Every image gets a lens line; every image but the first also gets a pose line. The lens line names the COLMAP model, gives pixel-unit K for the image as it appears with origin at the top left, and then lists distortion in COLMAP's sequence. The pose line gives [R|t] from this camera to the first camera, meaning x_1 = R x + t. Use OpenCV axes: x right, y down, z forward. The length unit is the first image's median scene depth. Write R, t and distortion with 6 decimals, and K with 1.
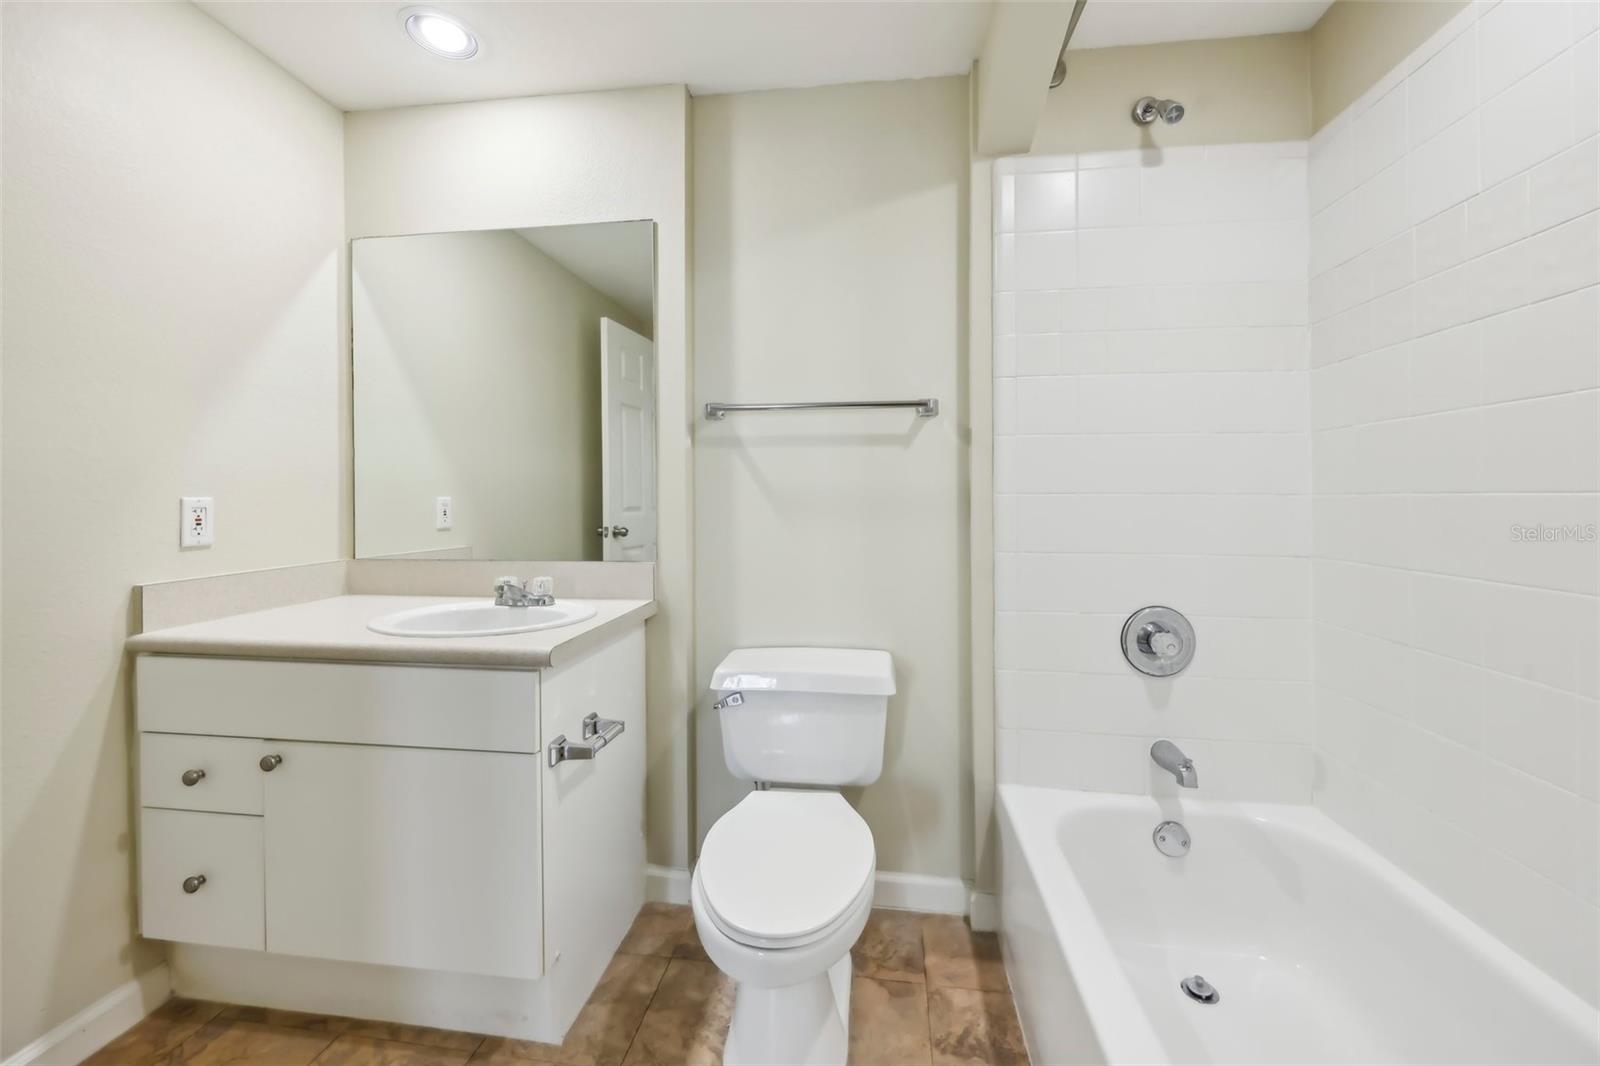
lens RADIAL K [[632.7, 0, 801.1], [0, 632.7, 502.6], [0, 0, 1]] dist [0.001299, -0.000170]
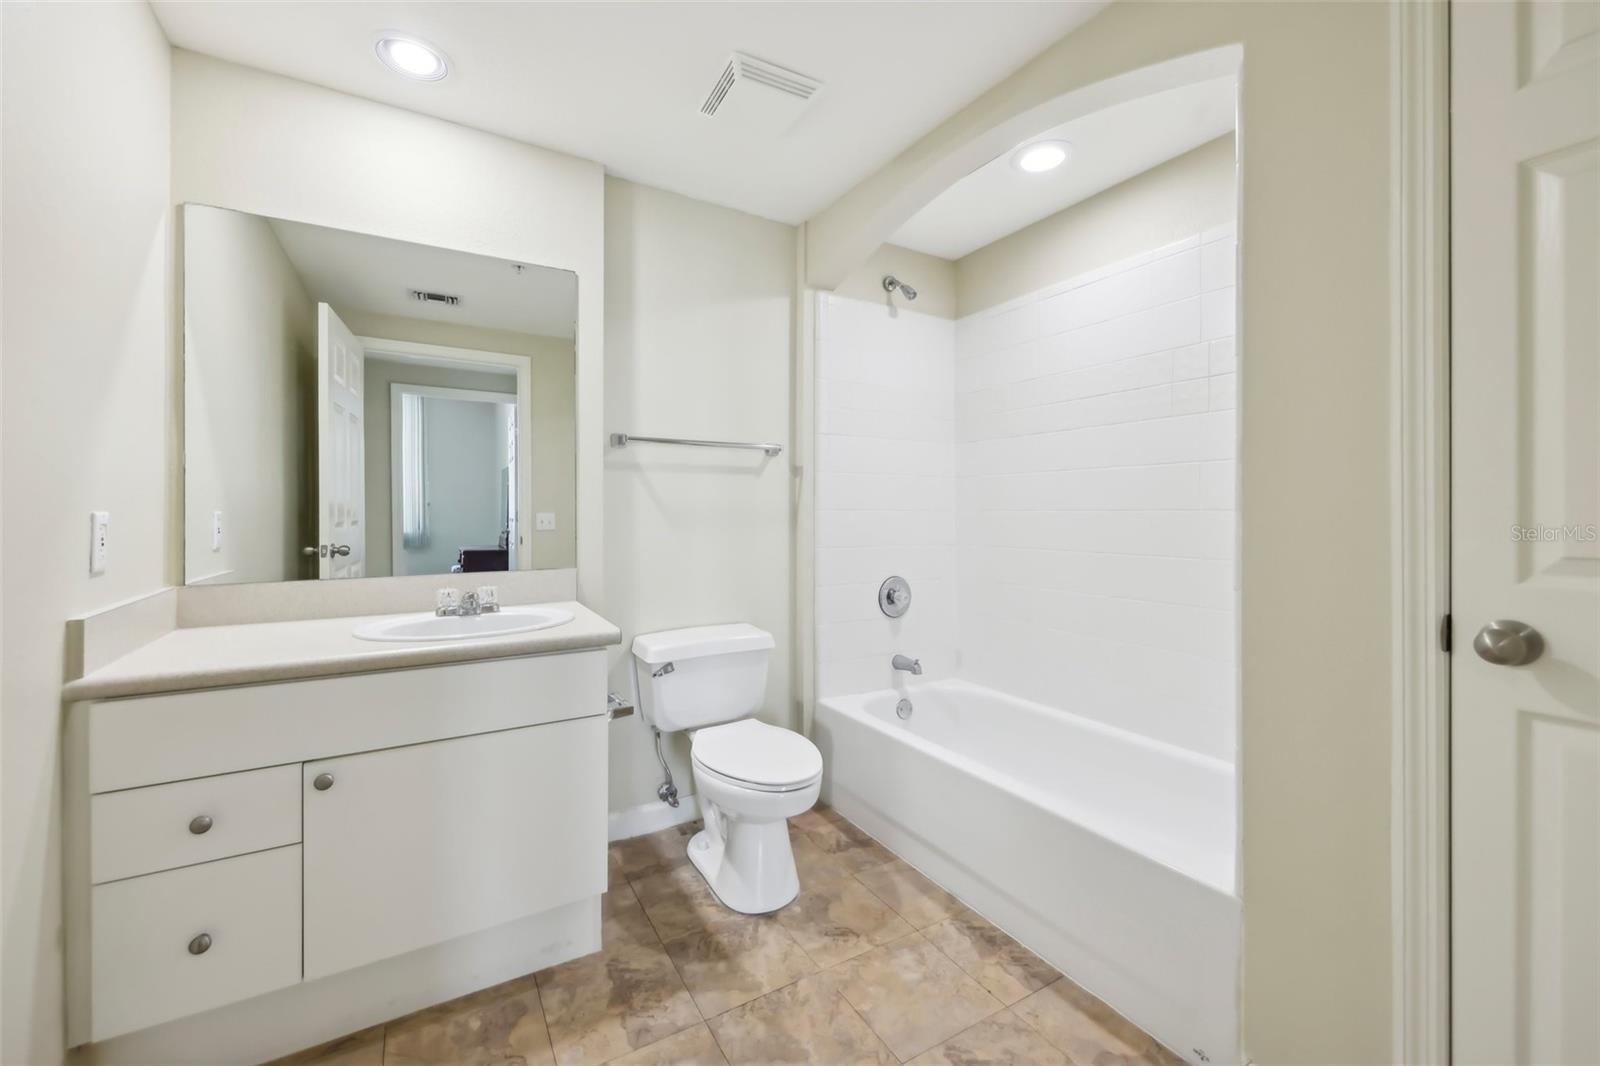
lens RADIAL K [[639.6, 0, 799.3], [0, 639.6, 520.9], [0, 0, 1]] dist [0.001870, -0.003051]
pose [[0.784316, -0.007408, 0.620317, -0.697921], [0.003207, 0.999964, 0.007888, -0.000100], [-0.620353, -0.004197, 0.784311, -0.188007]]
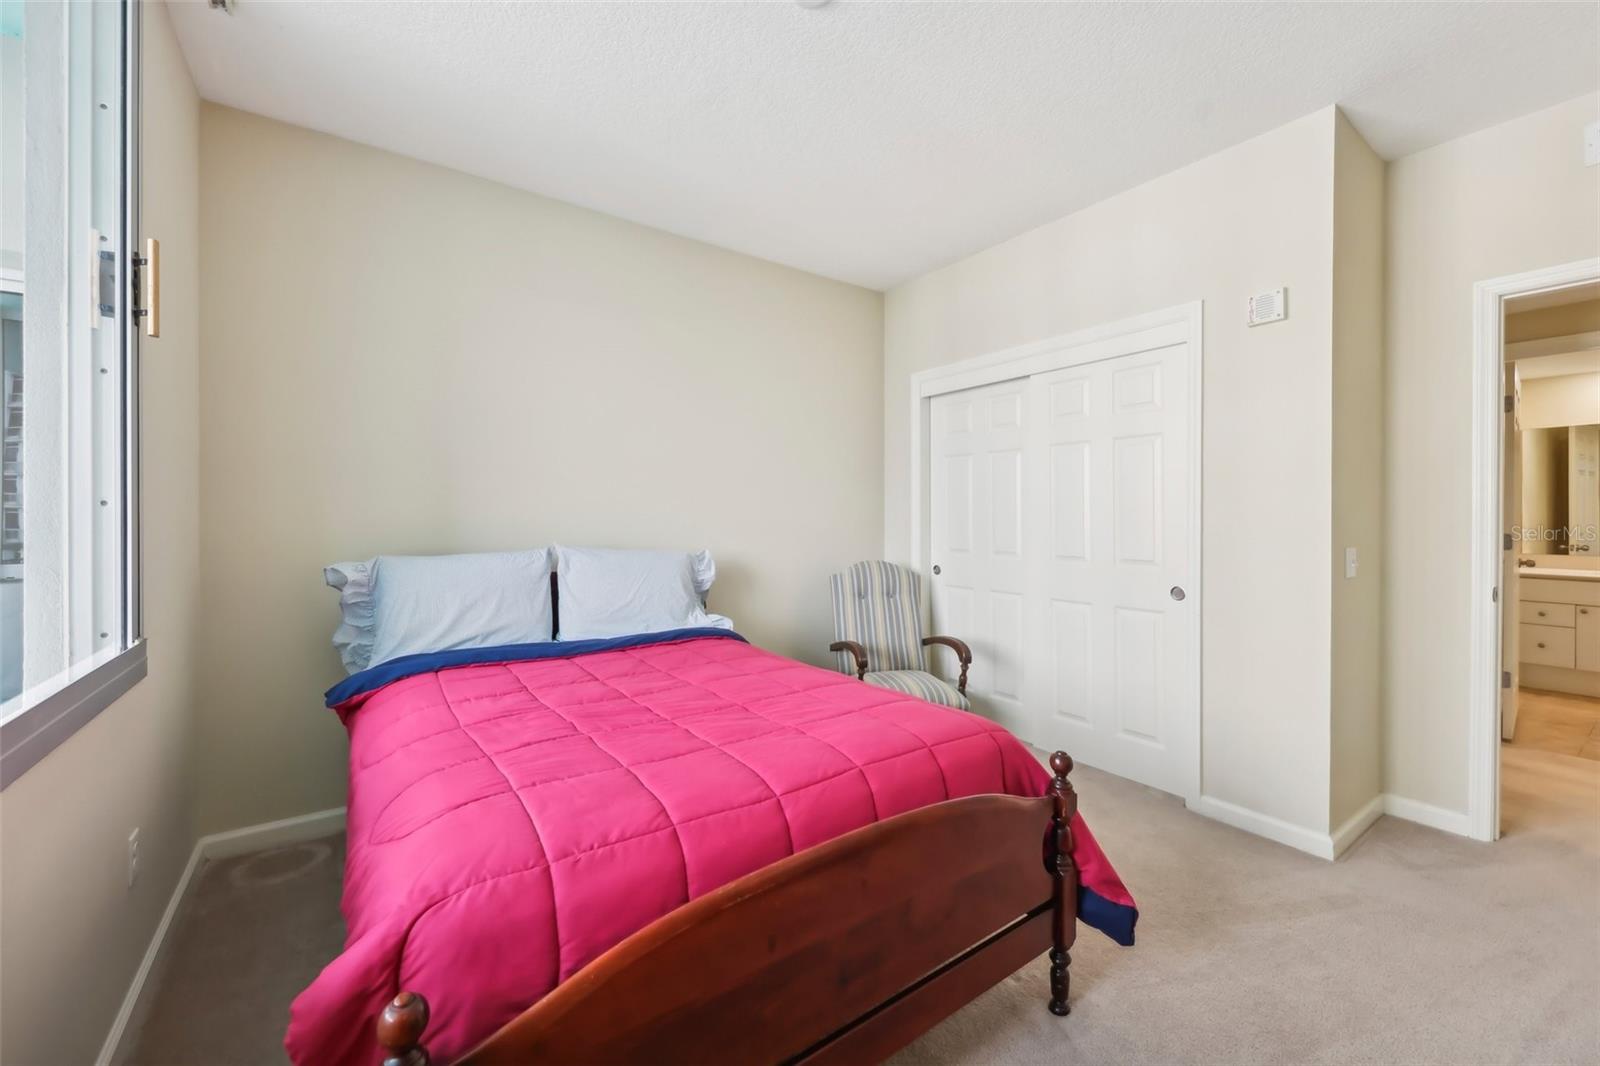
lens RADIAL K [[639.6, 0, 799.3], [0, 639.6, 520.9], [0, 0, 1]] dist [0.001870, -0.003051]
pose [[0.680700, 0.005071, -0.732545, -0.958720], [-0.004507, 0.999986, 0.002734, -0.043579], [0.732548, 0.001440, 0.680714, -3.453769]]
